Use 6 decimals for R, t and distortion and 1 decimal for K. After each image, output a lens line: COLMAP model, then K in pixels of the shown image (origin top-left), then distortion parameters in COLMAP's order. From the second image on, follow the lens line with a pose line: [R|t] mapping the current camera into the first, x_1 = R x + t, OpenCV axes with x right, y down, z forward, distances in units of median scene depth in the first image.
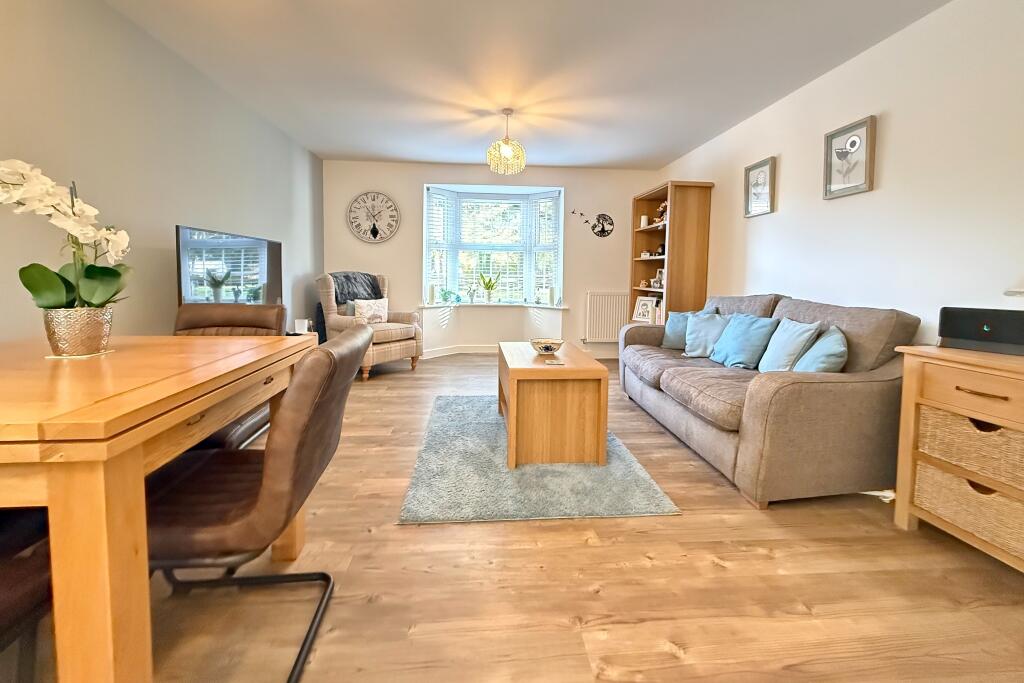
lens RADIAL K [[407.7, 0, 507.9], [0, 407.7, 311.2], [0, 0, 1]] dist [-0.000389, 0.001680]
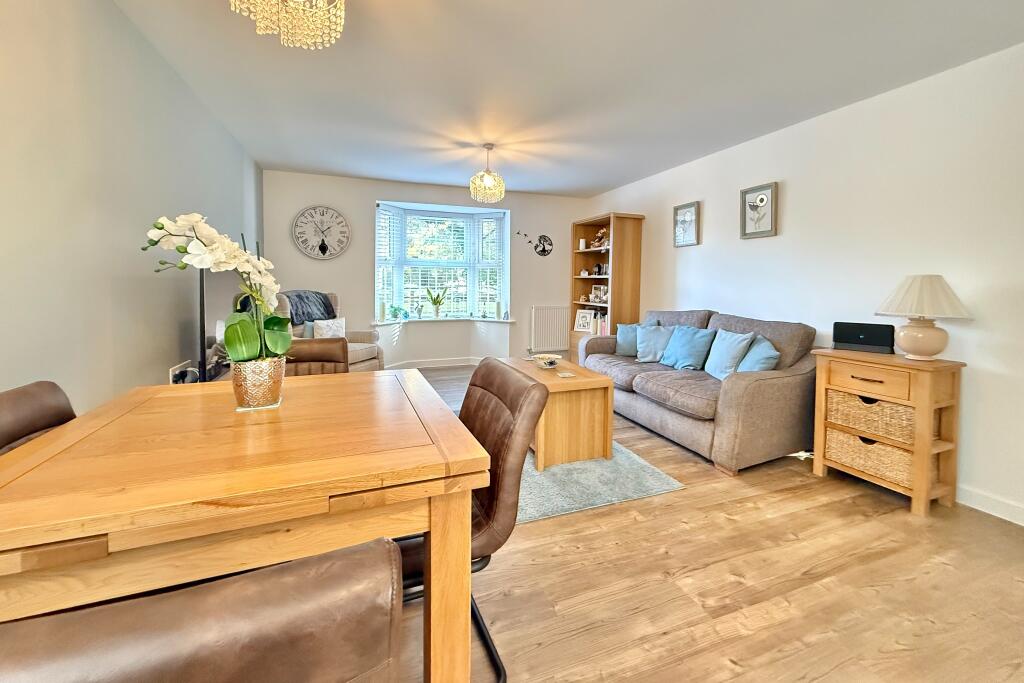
lens RADIAL K [[407.7, 0, 507.8], [0, 407.7, 313.9], [0, 0, 1]] dist [-0.000389, 0.001680]
pose [[0.961647, -0.024644, 0.273180, -0.320504], [0.027042, 0.999622, -0.005017, -0.043238], [-0.272953, 0.012212, 0.961950, -0.065776]]
